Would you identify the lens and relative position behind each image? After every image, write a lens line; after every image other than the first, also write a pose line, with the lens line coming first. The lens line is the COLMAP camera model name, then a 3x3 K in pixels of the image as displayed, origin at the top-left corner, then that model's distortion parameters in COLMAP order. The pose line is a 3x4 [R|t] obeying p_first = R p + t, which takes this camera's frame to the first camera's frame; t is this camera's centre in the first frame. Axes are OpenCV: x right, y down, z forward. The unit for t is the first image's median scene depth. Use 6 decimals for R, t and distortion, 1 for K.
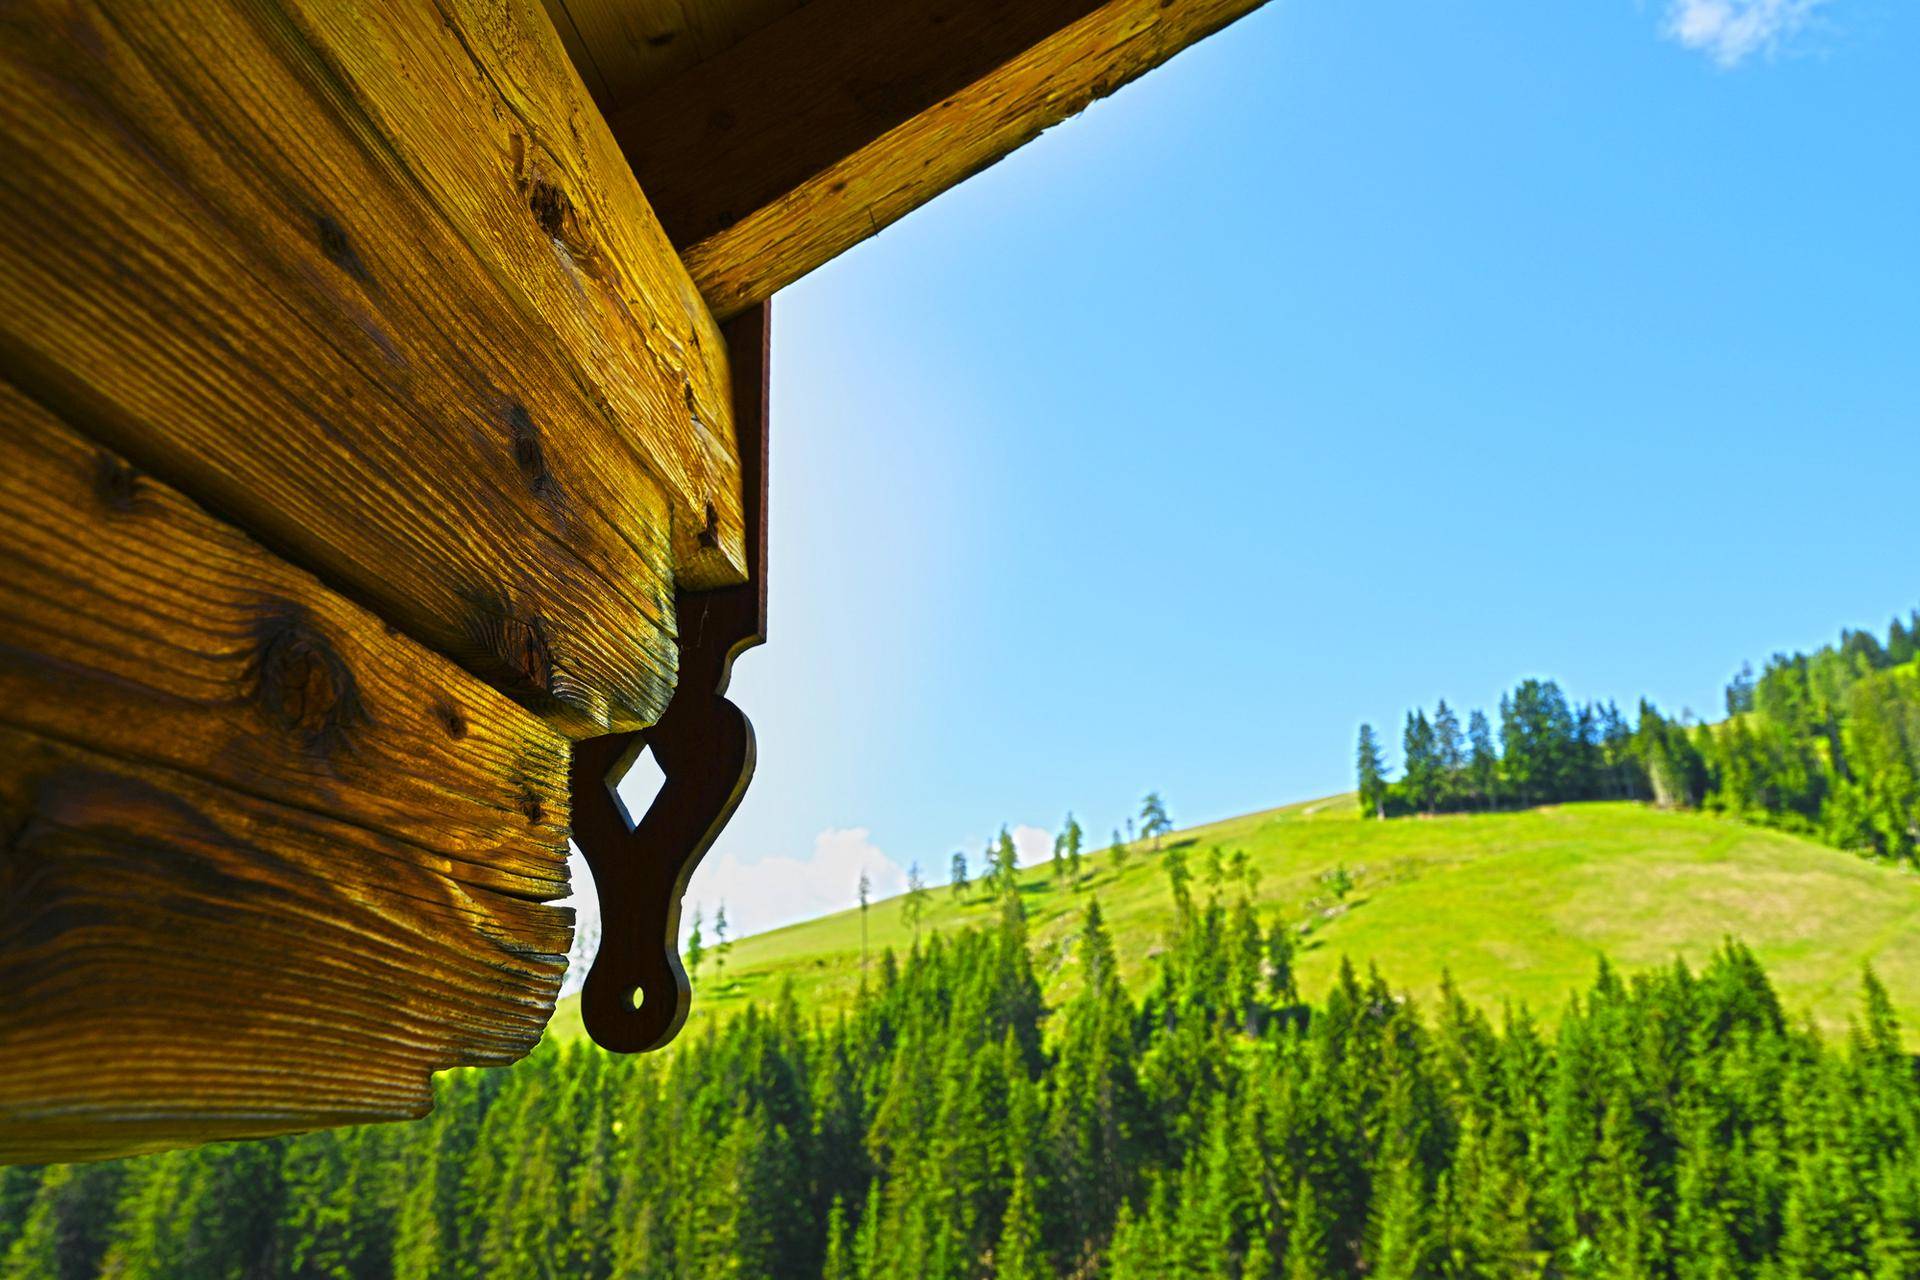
lens RADIAL K [[1265.9, 0, 947.5], [0, 1265.9, 646.2], [0, 0, 1]] dist [-0.001342, 0.000312]
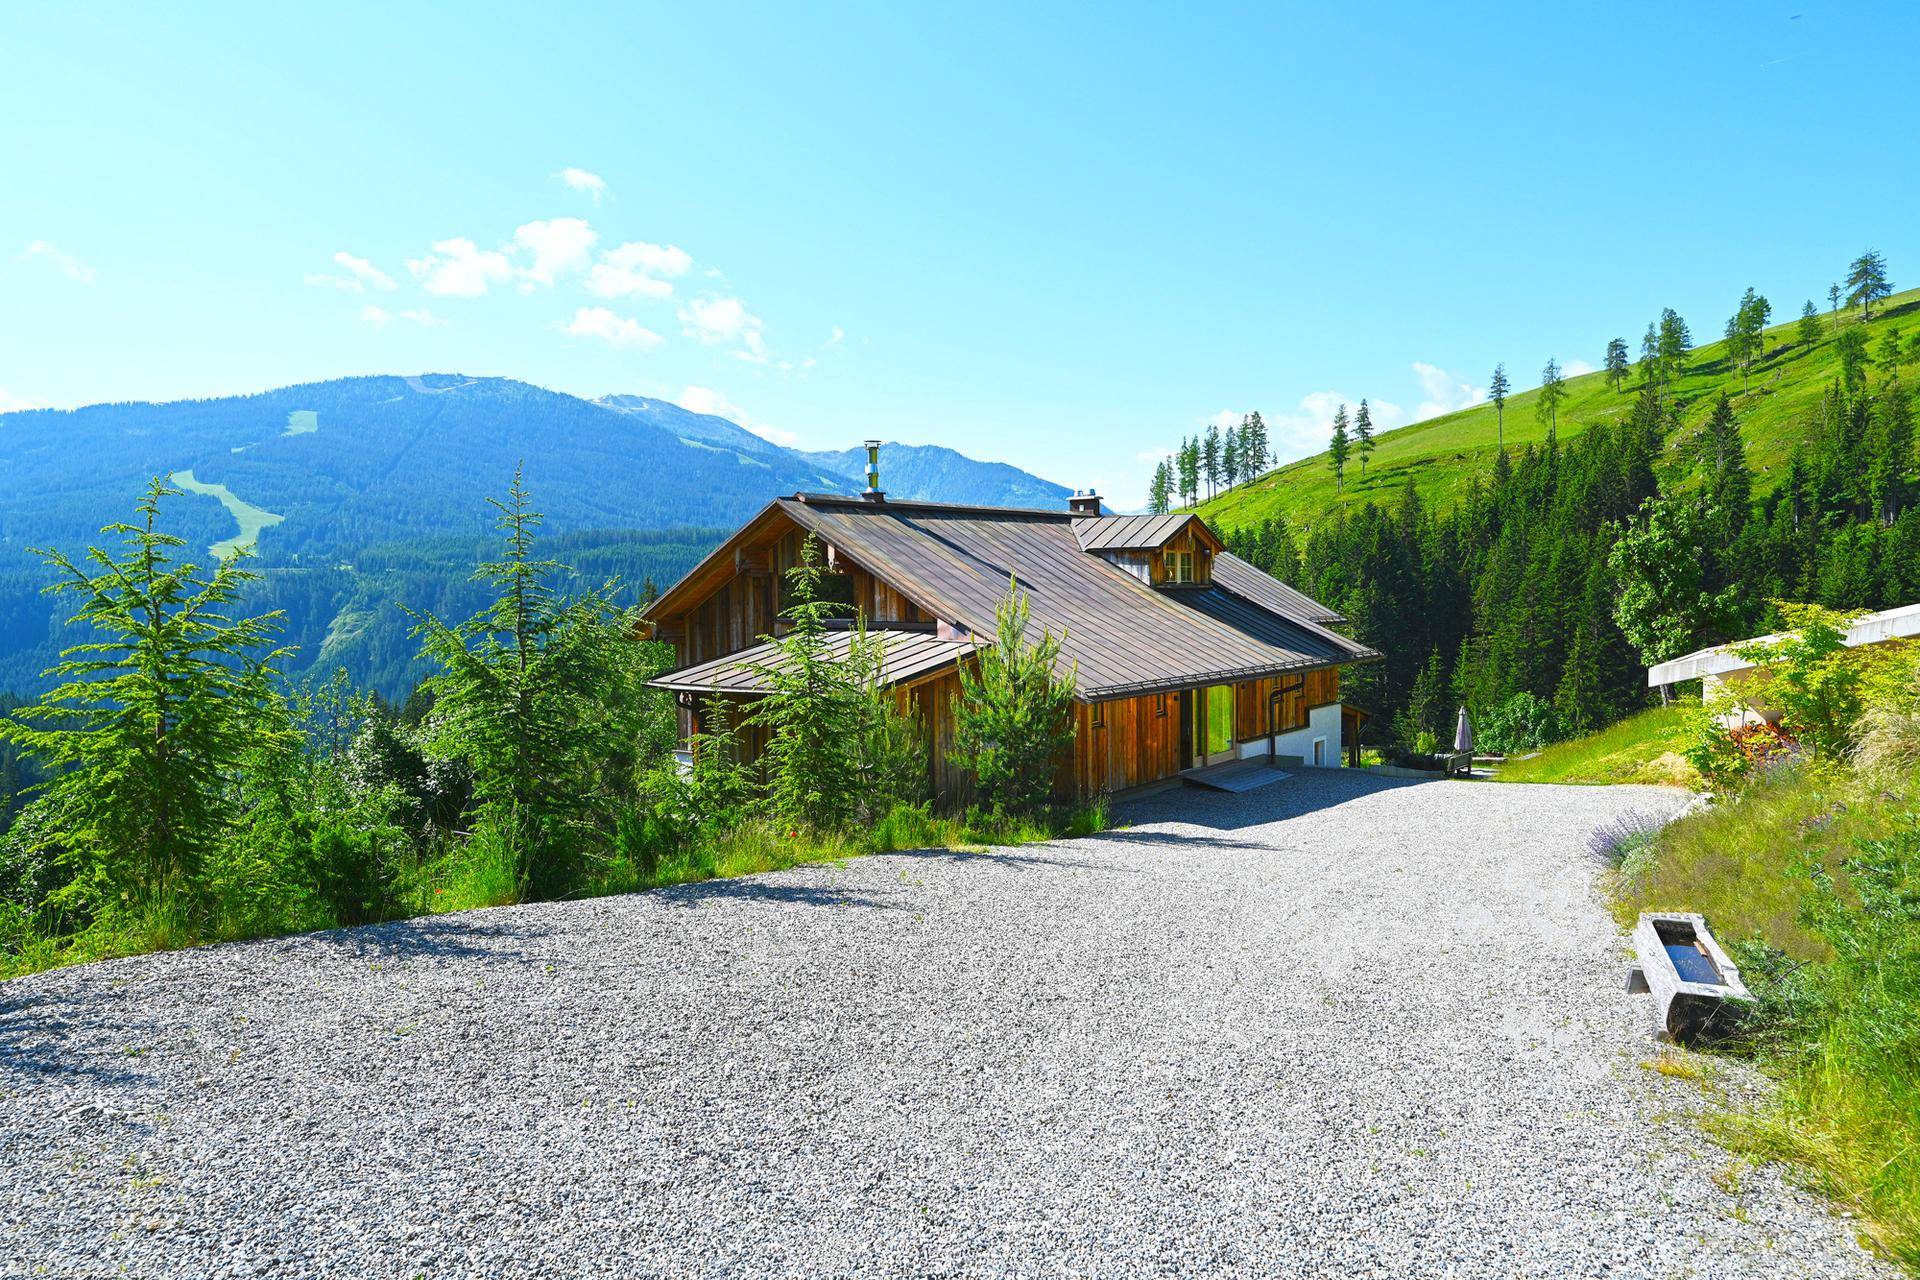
lens RADIAL K [[1277.6, 0, 957.5], [0, 1277.6, 637.8], [0, 0, 1]] dist [0.000398, -0.002428]
pose [[0.877009, 0.039002, -0.478888, 0.075593], [0.147964, 0.926338, 0.346417, -0.069728], [0.457123, -0.374669, 0.806636, -0.193470]]
